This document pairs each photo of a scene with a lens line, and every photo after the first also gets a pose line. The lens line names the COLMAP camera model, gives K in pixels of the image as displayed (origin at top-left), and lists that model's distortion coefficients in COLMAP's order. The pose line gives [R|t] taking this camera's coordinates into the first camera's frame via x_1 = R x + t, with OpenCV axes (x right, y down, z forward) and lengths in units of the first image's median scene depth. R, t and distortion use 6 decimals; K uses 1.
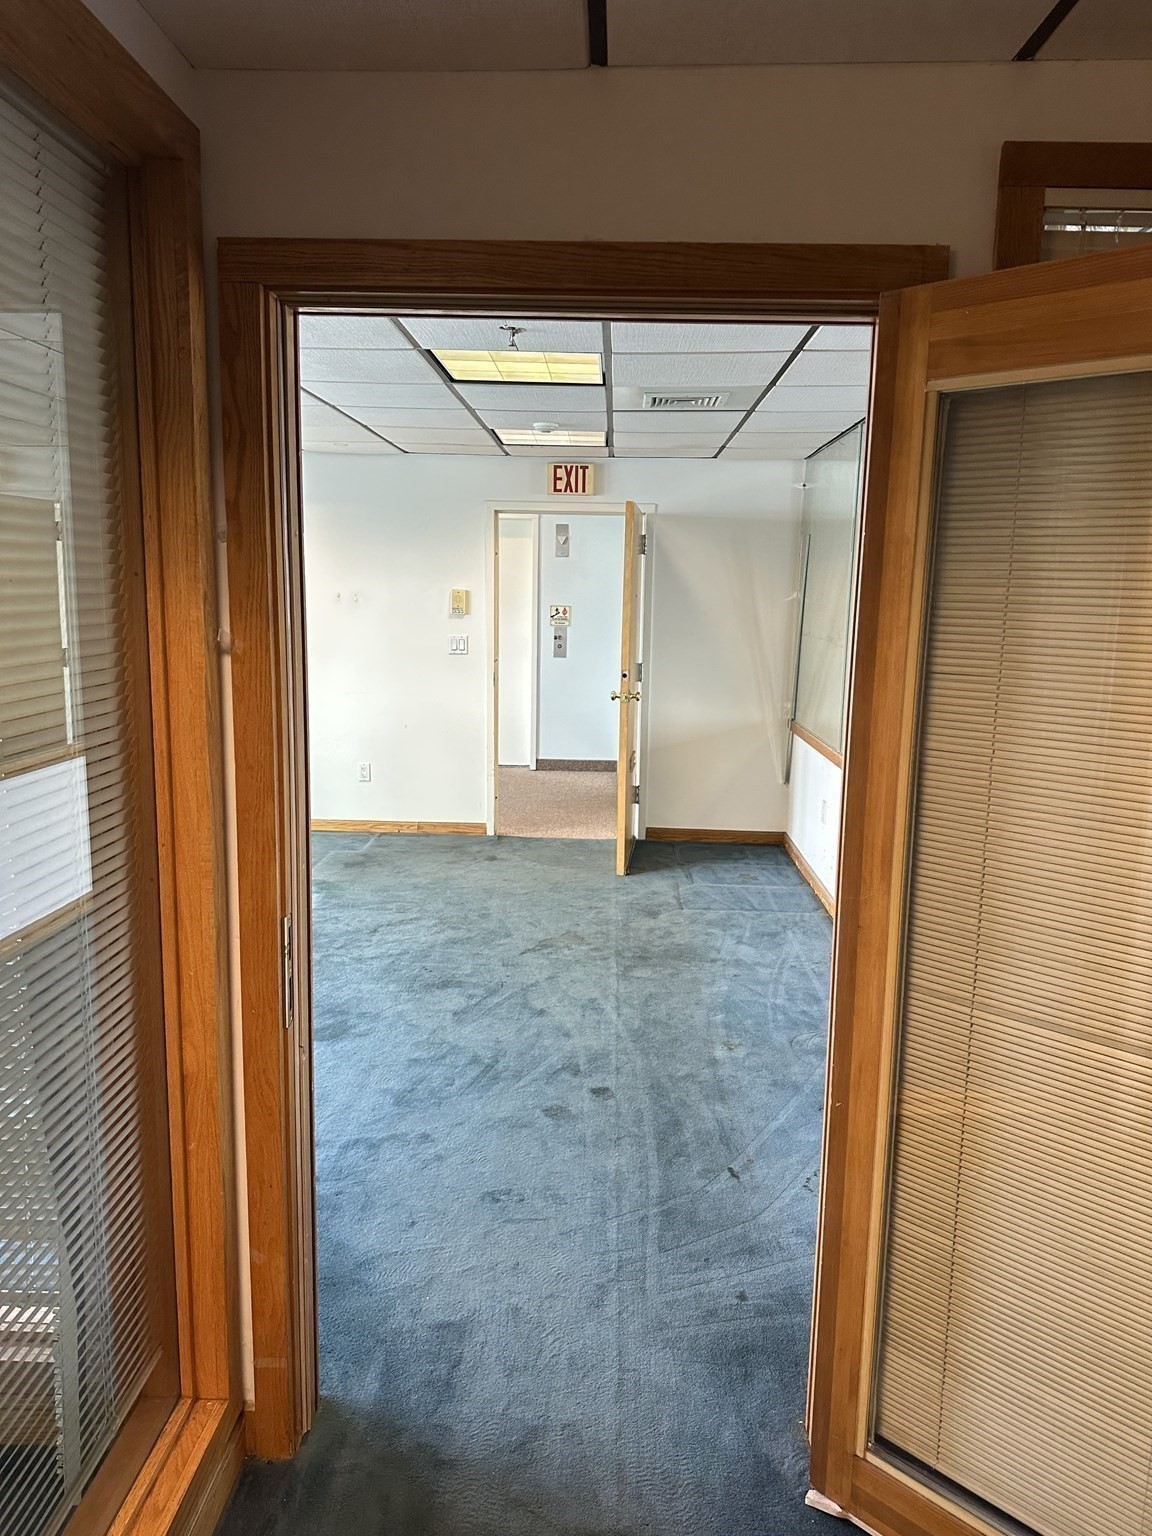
lens RADIAL K [[1084.8, 0, 587.3], [0, 1084.8, 762.9], [0, 0, 1]] dist [0.070574, -0.082652]
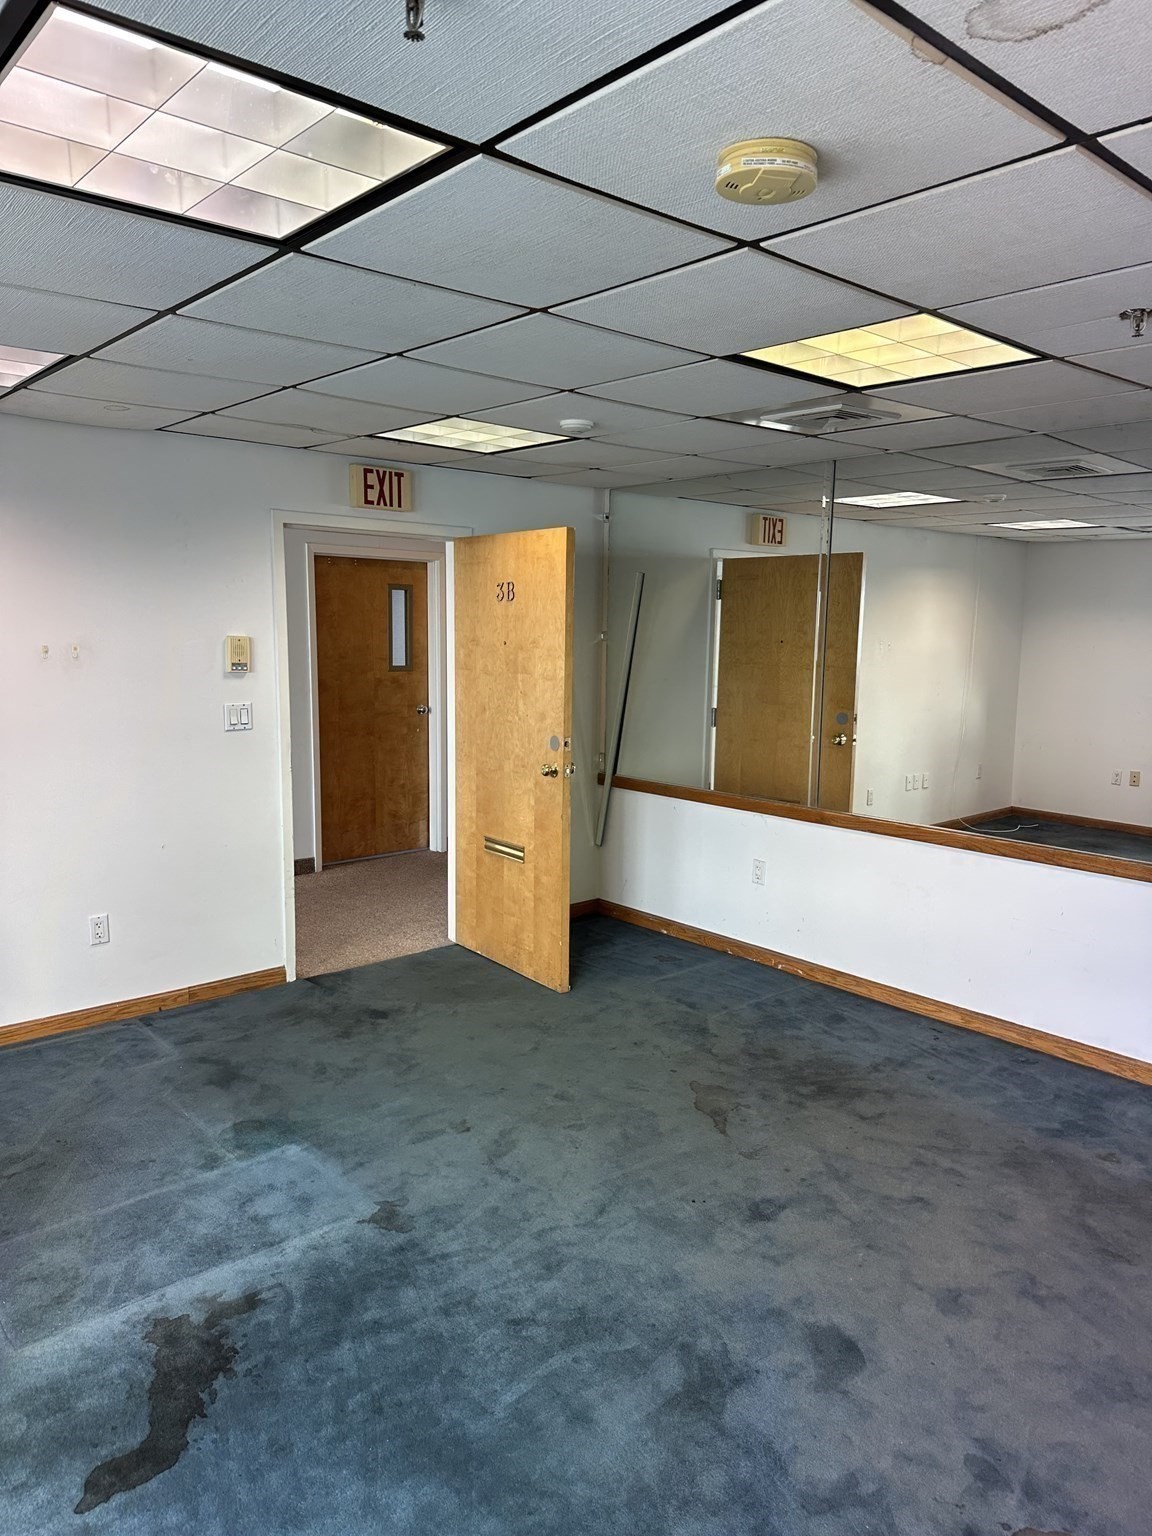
lens RADIAL K [[1084.8, 0, 598.5], [0, 1084.8, 758.3], [0, 0, 1]] dist [0.070574, -0.082652]
pose [[0.727668, -0.094791, 0.679348, -0.493939], [0.109253, 0.993778, 0.021640, -0.084954], [-0.677173, 0.058474, 0.733497, 0.403488]]
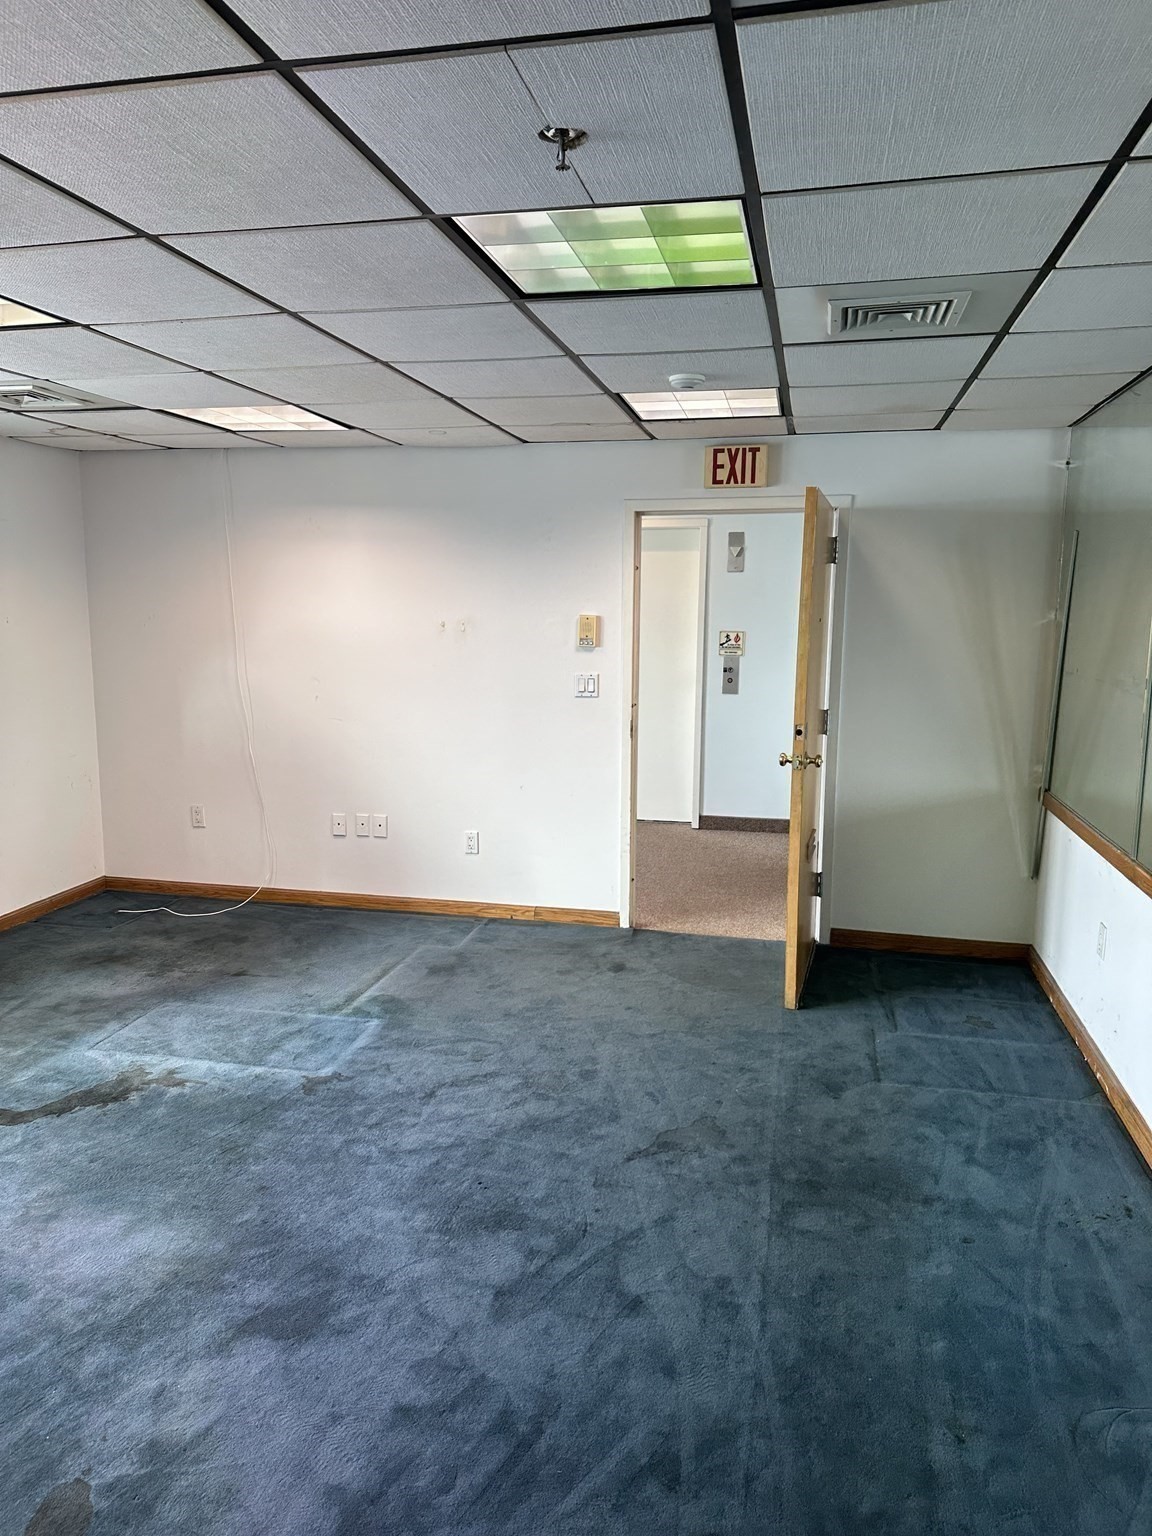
lens RADIAL K [[1084.8, 0, 569.8], [0, 1084.8, 774.6], [0, 0, 1]] dist [0.070574, -0.082652]
pose [[0.980788, 0.018143, -0.194232, 0.025711], [-0.019385, 0.999802, -0.004494, -0.047015], [0.194112, 0.008173, 0.980945, 0.270120]]
